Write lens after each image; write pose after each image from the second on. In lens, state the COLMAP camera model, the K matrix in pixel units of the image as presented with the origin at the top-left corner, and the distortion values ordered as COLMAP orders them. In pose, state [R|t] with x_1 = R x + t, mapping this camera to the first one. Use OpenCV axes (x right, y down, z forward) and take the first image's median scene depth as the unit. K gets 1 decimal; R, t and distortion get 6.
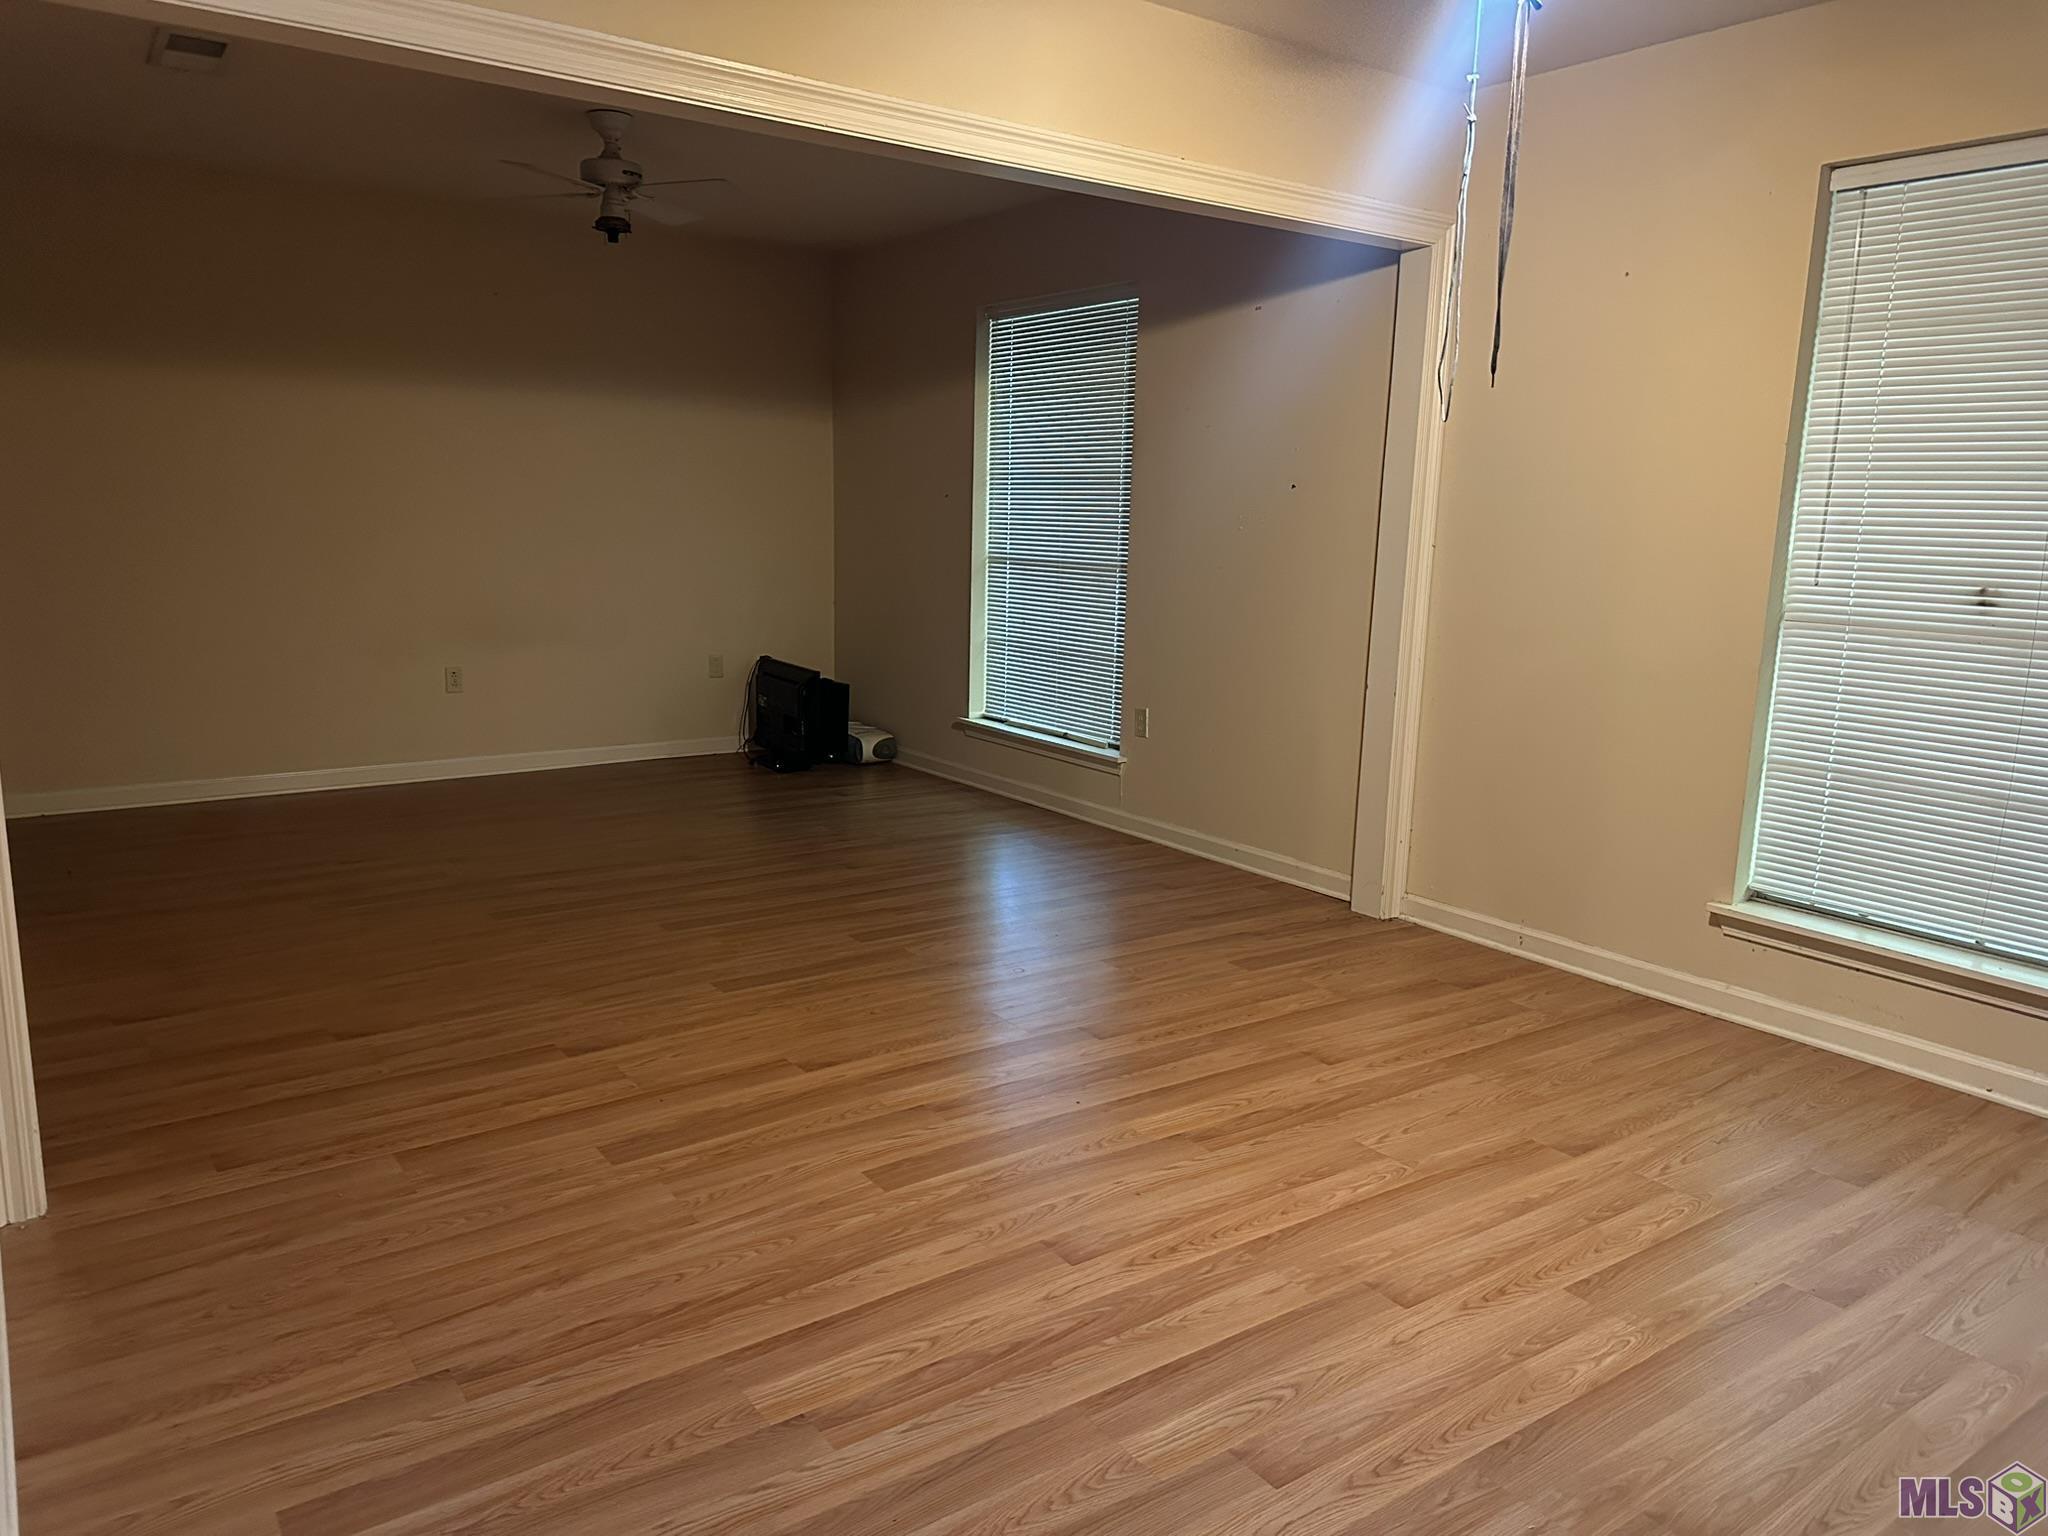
lens RADIAL K [[1424.9, 0, 1034.3], [0, 1424.9, 764.5], [0, 0, 1]] dist [0.069192, -0.086230]
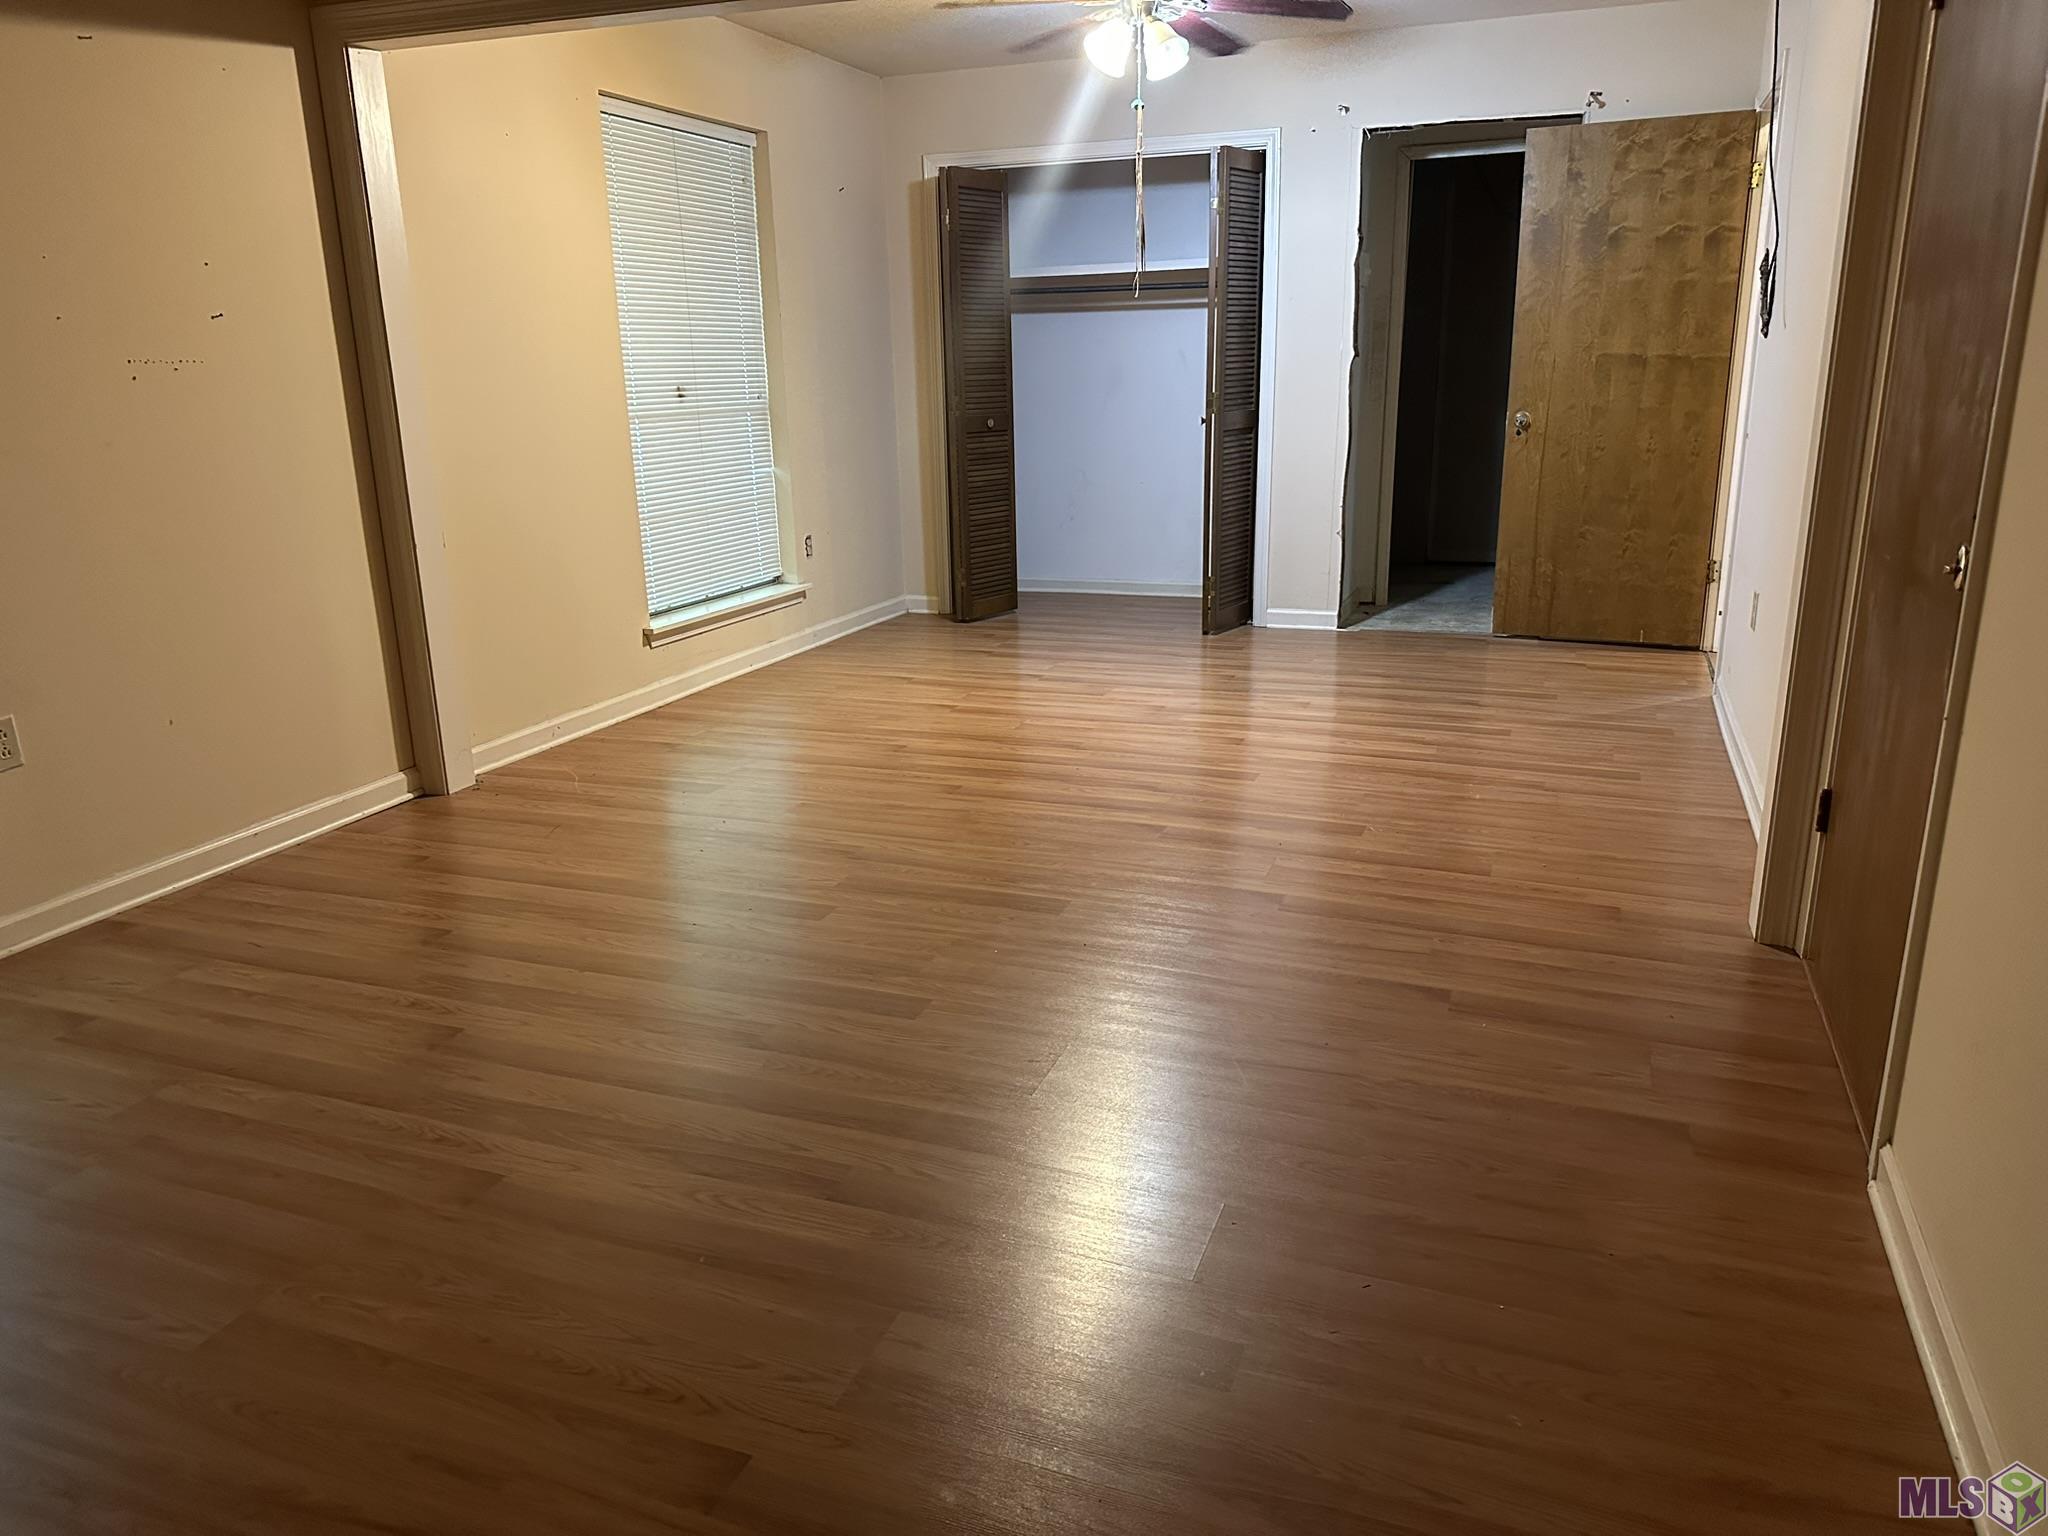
lens RADIAL K [[1424.9, 0, 1034.6], [0, 1424.9, 771.0], [0, 0, 1]] dist [0.069192, -0.086230]
pose [[-0.550333, -0.246850, 0.797621, -1.169048], [0.153354, 0.909162, 0.387179, -0.344659], [-0.820741, 0.335396, -0.462486, 1.829112]]
